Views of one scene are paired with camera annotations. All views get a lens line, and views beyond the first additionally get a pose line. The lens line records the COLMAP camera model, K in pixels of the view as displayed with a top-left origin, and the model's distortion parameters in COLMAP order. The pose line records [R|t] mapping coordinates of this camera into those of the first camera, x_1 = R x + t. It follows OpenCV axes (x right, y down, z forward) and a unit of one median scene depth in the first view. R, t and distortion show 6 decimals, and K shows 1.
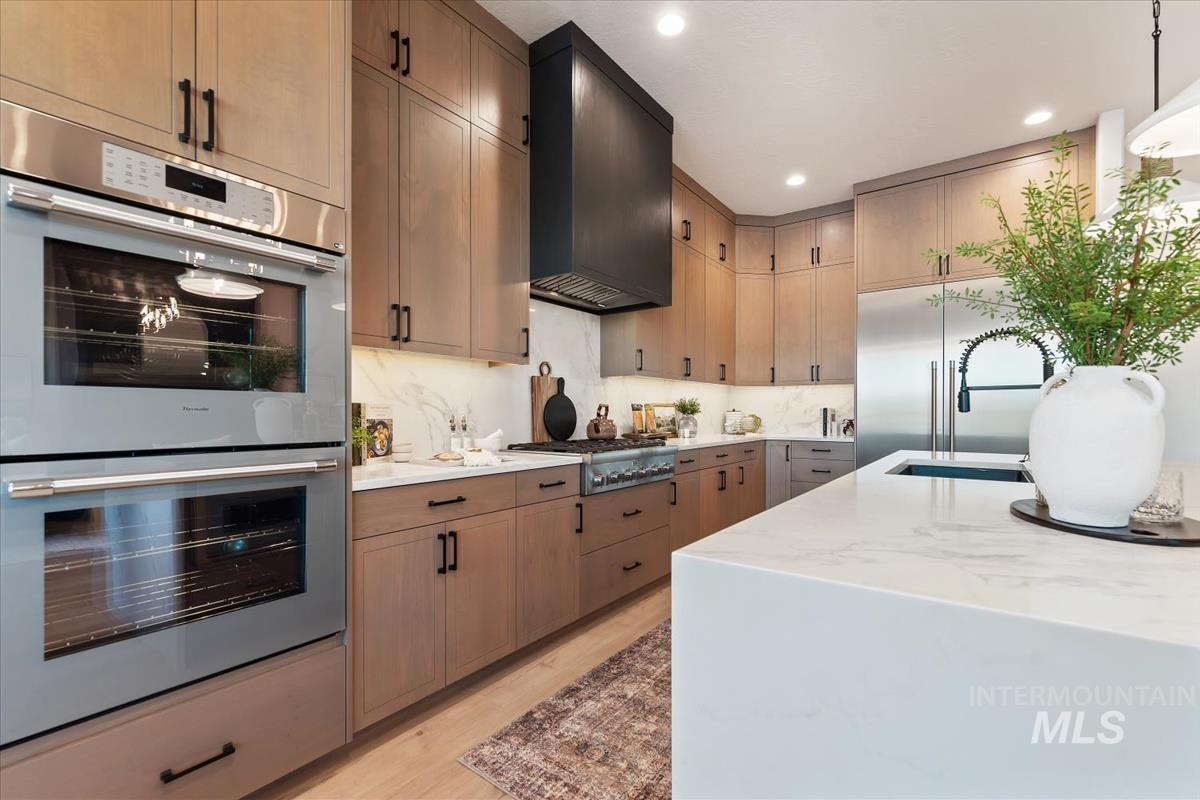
lens RADIAL K [[516.1, 0, 604.4], [0, 516.1, 410.2], [0, 0, 1]] dist [0.002101, -0.000023]
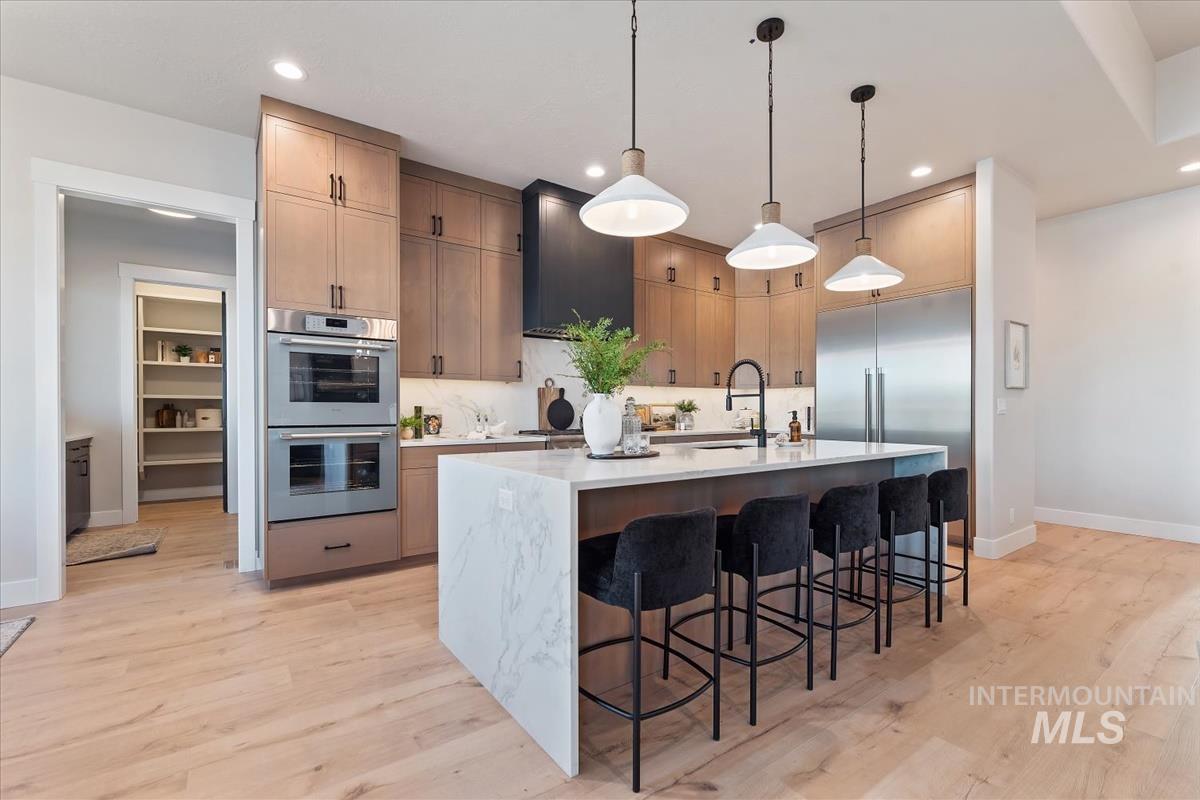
lens RADIAL K [[516.1, 0, 603.2], [0, 516.1, 407.3], [0, 0, 1]] dist [0.002101, -0.000023]
pose [[0.951863, -0.003118, -0.306509, 0.626900], [0.002724, 0.999995, -0.001711, -0.003700], [0.306513, 0.000794, 0.951866, -0.517176]]
